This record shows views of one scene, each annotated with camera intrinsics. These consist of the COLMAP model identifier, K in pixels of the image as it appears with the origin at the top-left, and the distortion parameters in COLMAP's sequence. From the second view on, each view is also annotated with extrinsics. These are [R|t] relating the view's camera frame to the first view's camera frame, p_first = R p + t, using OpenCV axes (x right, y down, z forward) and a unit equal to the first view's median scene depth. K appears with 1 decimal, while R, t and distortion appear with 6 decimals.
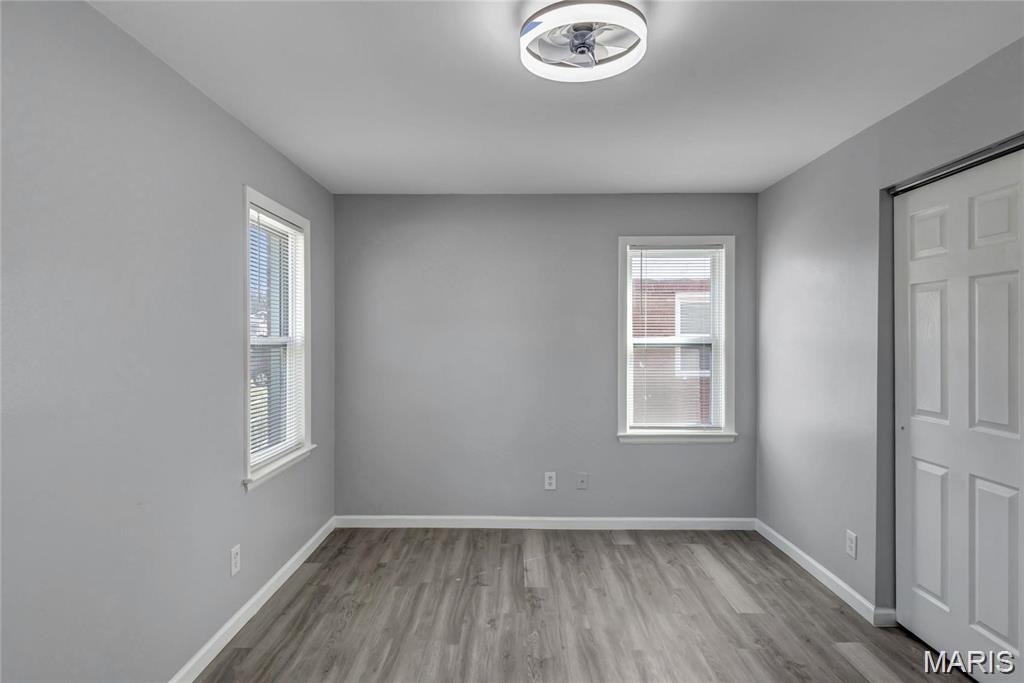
lens RADIAL K [[561.9, 0, 512.9], [0, 561.9, 343.7], [0, 0, 1]] dist [0.029859, -0.001260]
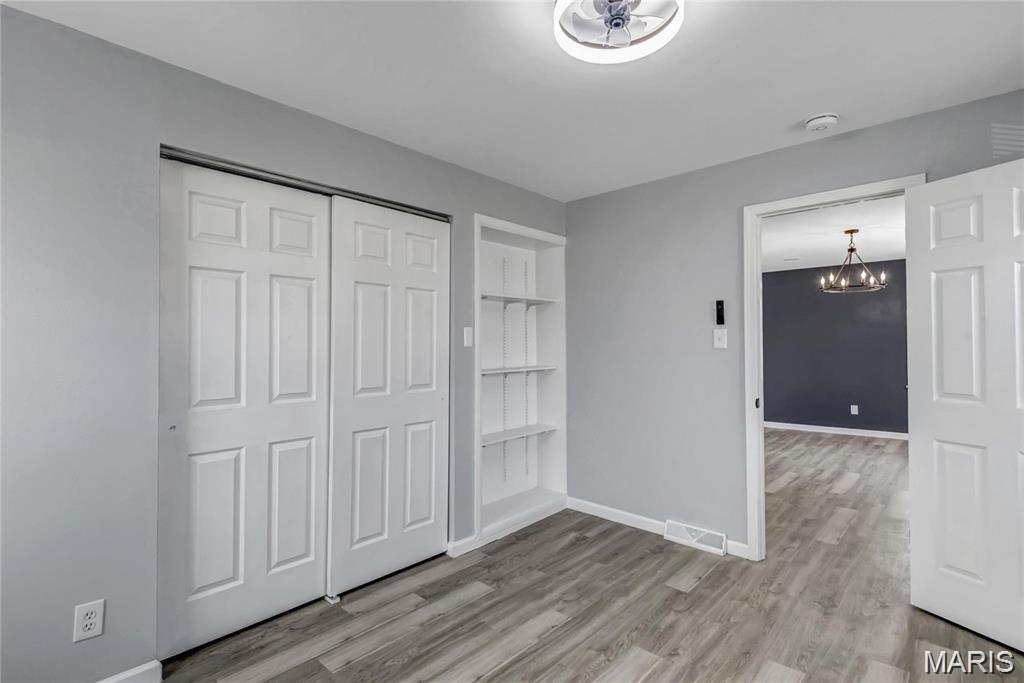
lens RADIAL K [[480.1, 0, 516.6], [0, 480.1, 330.7], [0, 0, 1]] dist [0.001550, -0.000113]
pose [[-0.733582, 0.009533, 0.679534, -0.223137], [0.006063, 0.999954, -0.007482, 0.008043], [-0.679573, -0.001369, -0.733606, 1.285130]]
